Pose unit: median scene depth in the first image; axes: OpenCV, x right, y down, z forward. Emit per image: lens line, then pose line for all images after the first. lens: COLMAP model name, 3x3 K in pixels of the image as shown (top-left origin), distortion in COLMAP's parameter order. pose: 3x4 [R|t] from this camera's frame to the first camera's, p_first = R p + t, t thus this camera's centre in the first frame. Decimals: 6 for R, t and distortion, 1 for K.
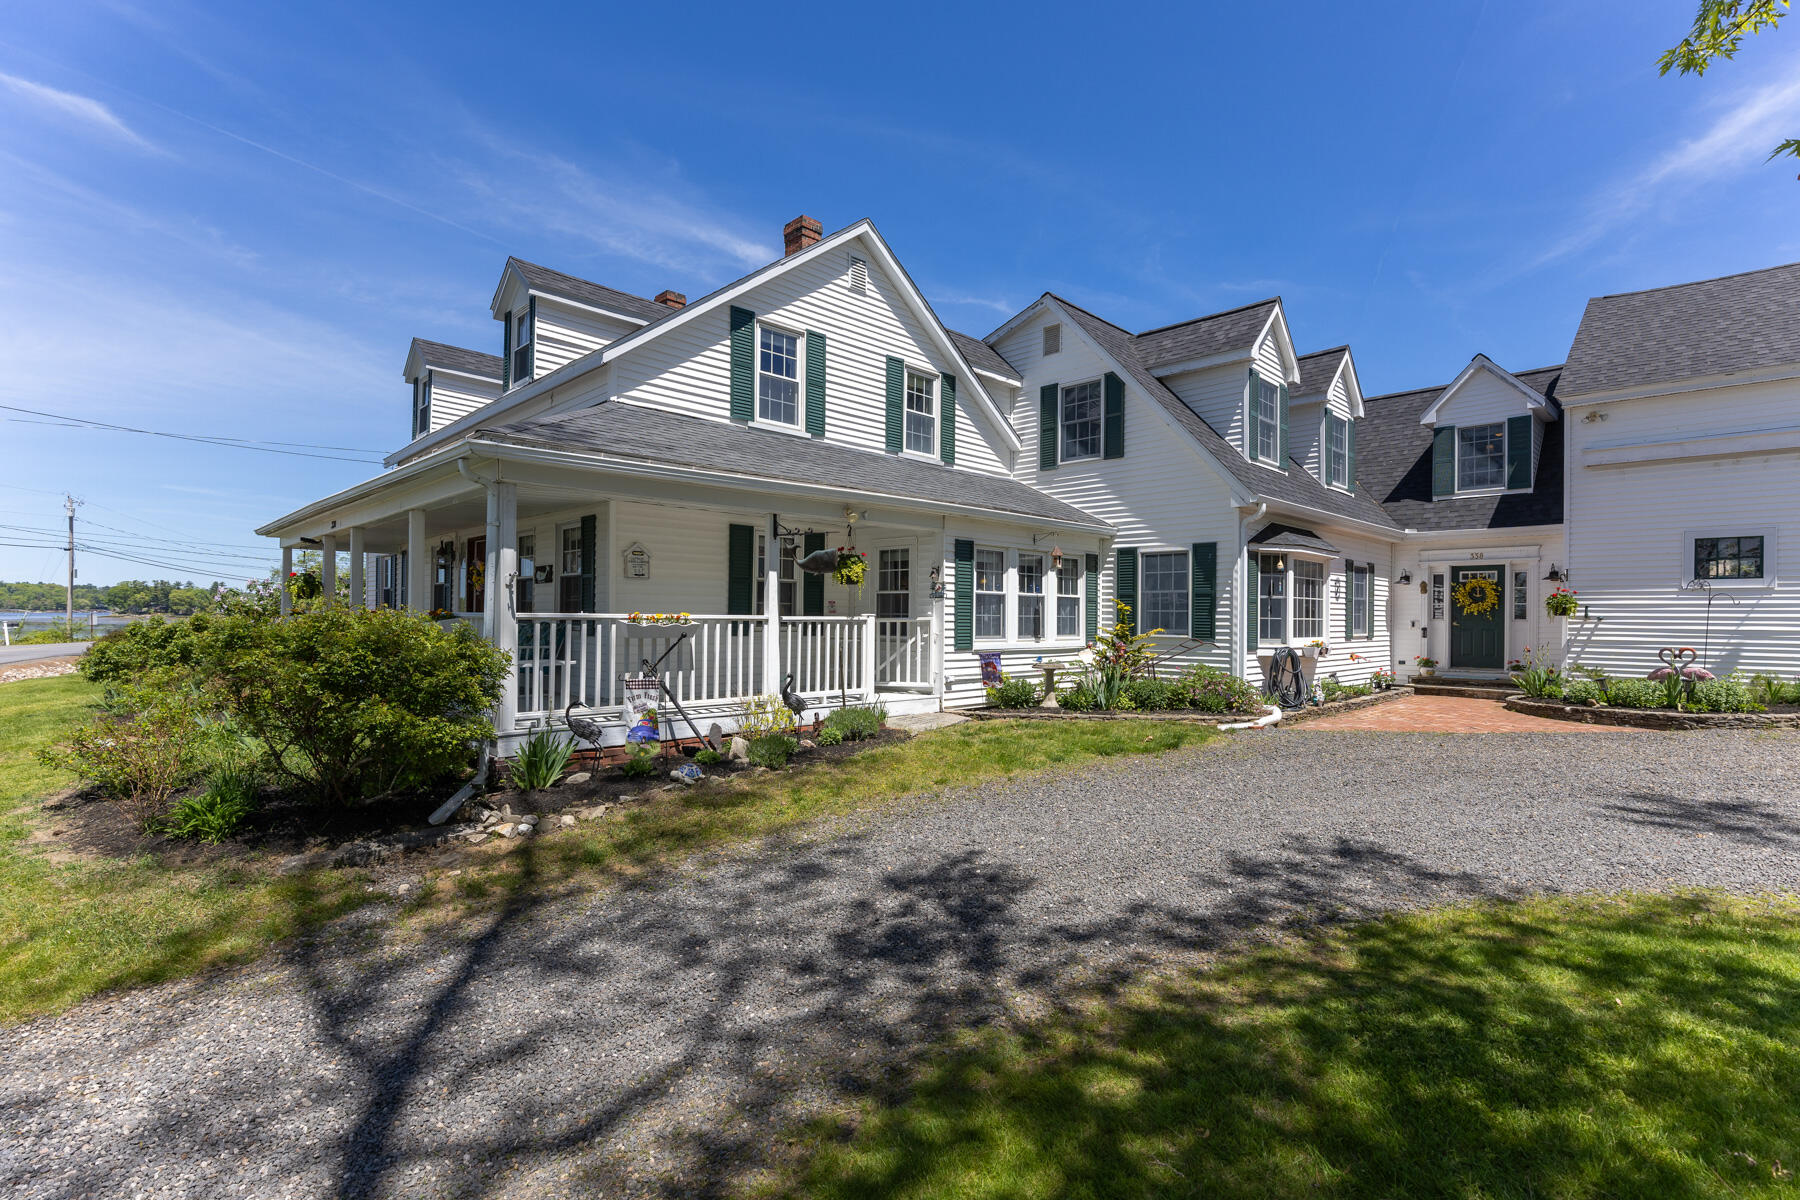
lens RADIAL K [[820.8, 0, 899.2], [0, 820.8, 607.8], [0, 0, 1]] dist [0.002361, -0.000125]
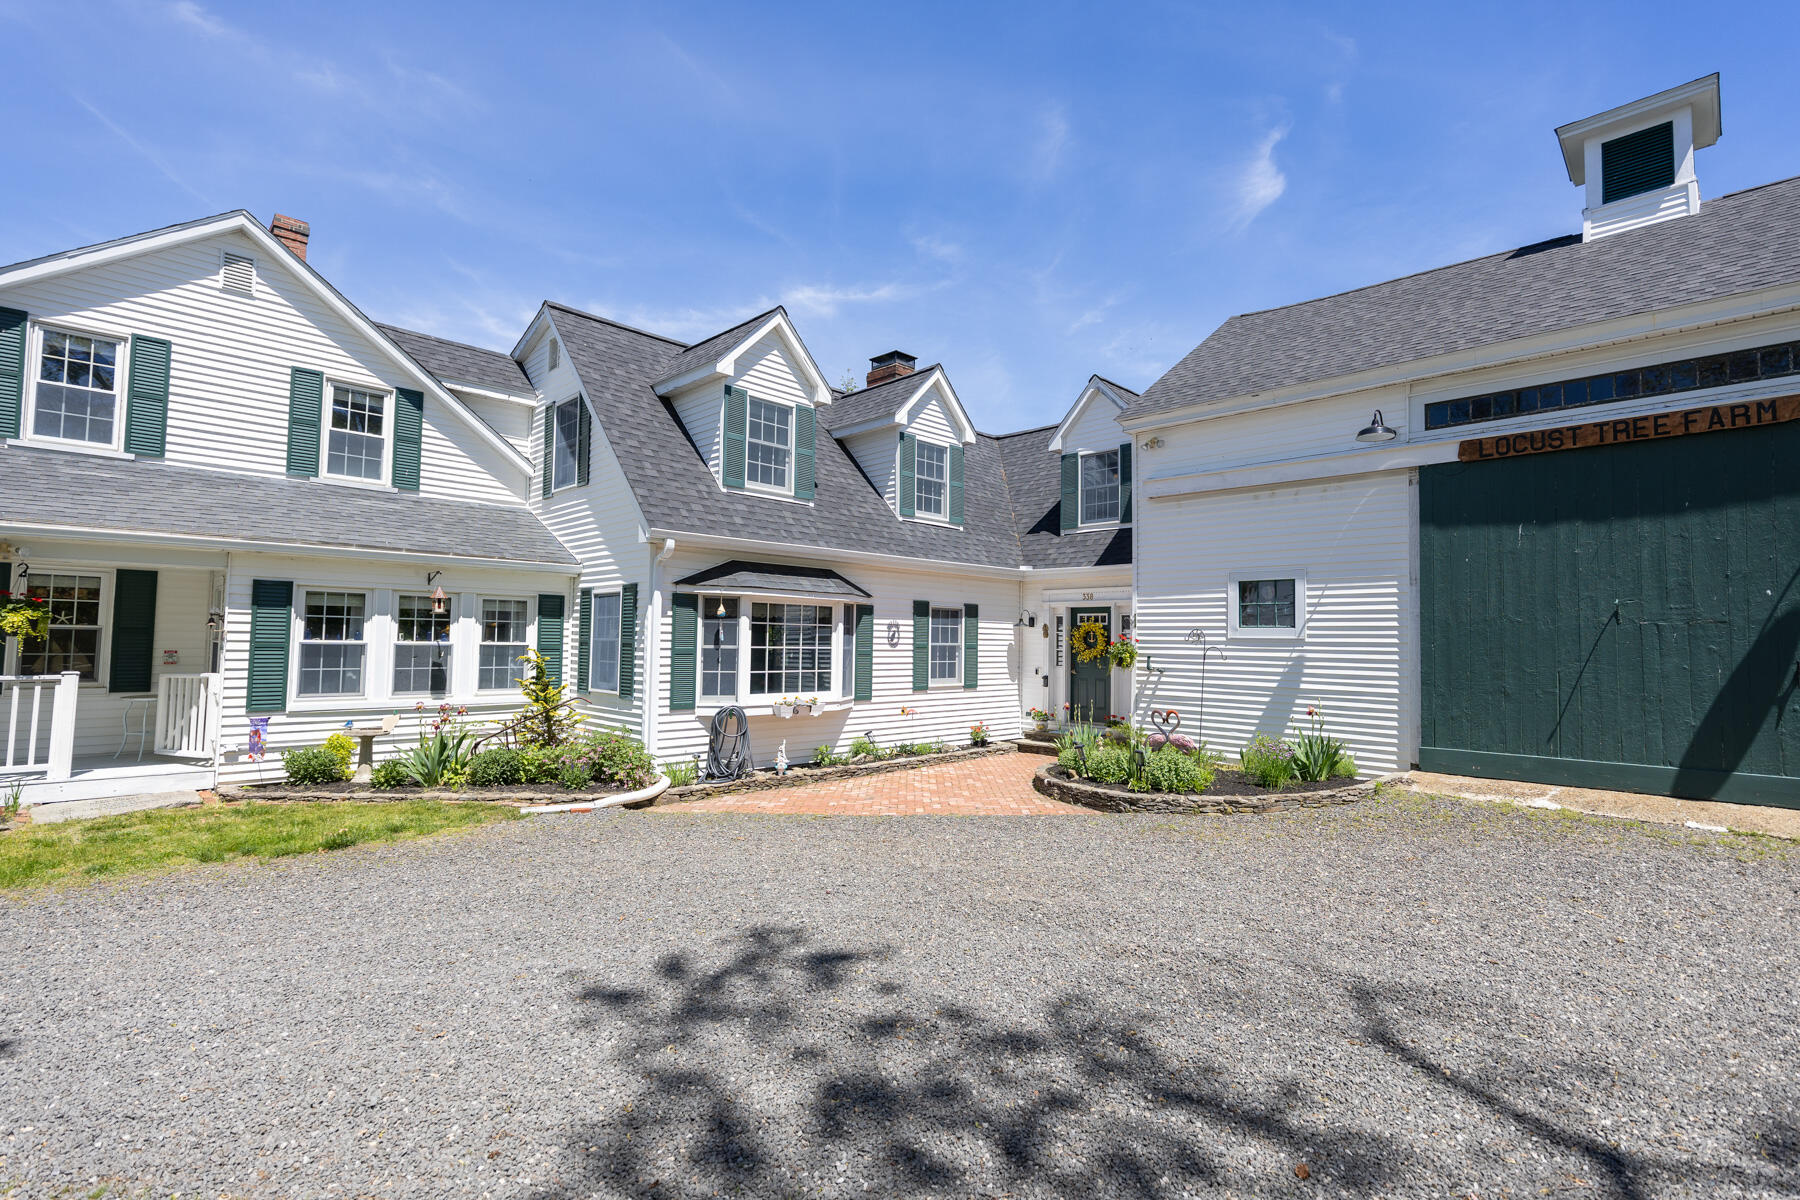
lens RADIAL K [[813.7, 0, 897.2], [0, 813.7, 597.5], [0, 0, 1]] dist [0.001907, -0.000048]
pose [[0.999970, 0.005336, 0.005530, 0.612155], [-0.005084, 0.998991, -0.044619, -0.026814], [-0.005762, 0.044590, 0.998989, 0.140466]]
